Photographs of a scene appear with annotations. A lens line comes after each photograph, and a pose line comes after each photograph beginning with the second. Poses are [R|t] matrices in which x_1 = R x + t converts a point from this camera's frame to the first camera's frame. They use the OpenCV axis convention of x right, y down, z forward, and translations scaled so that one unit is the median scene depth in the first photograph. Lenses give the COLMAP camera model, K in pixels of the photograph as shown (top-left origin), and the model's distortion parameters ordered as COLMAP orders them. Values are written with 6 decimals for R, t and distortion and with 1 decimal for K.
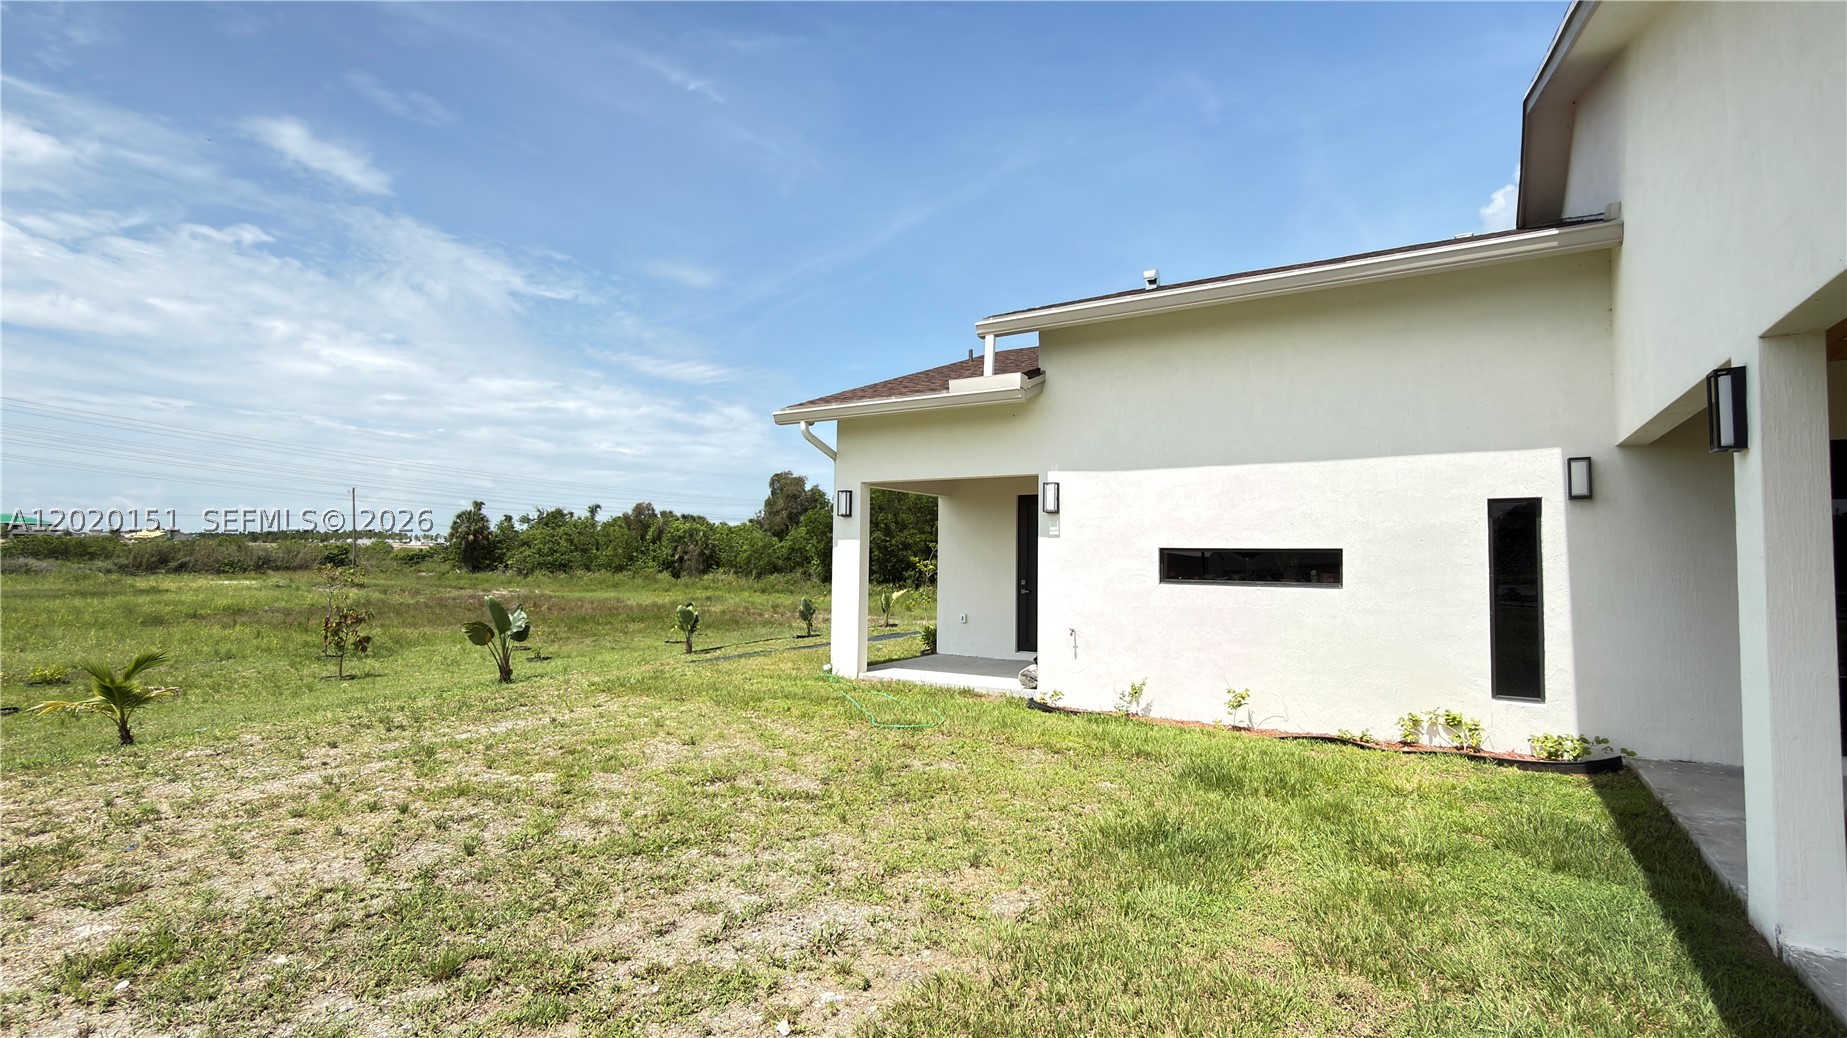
lens RADIAL K [[904.7, 0, 923.5], [0, 904.7, 519.0], [0, 0, 1]] dist [0.003675, 0.000323]
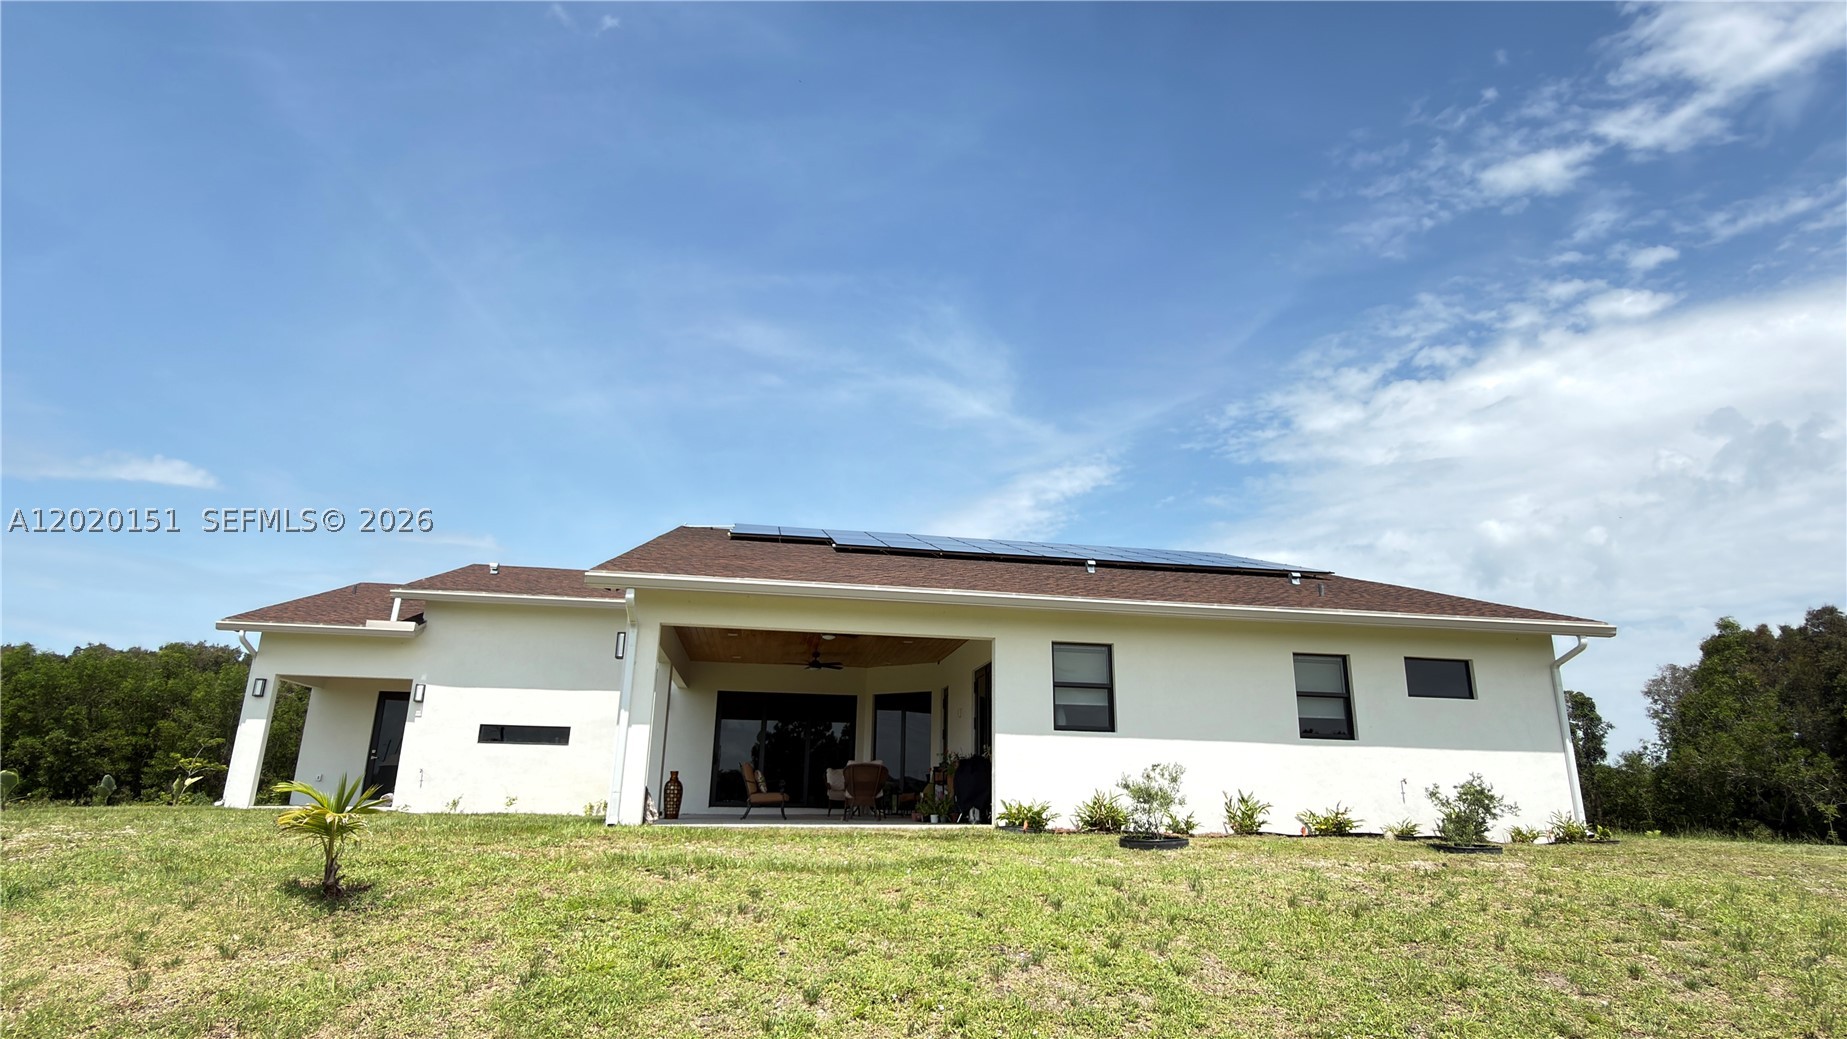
lens RADIAL K [[970.3, 0, 920.5], [0, 970.3, 521.7], [0, 0, 1]] dist [0.000883, -0.000652]
pose [[0.768901, 0.184558, 0.612151, -0.327592], [-0.045077, 0.970698, -0.236036, 0.054356], [-0.637776, 0.153895, 0.754691, -1.100930]]
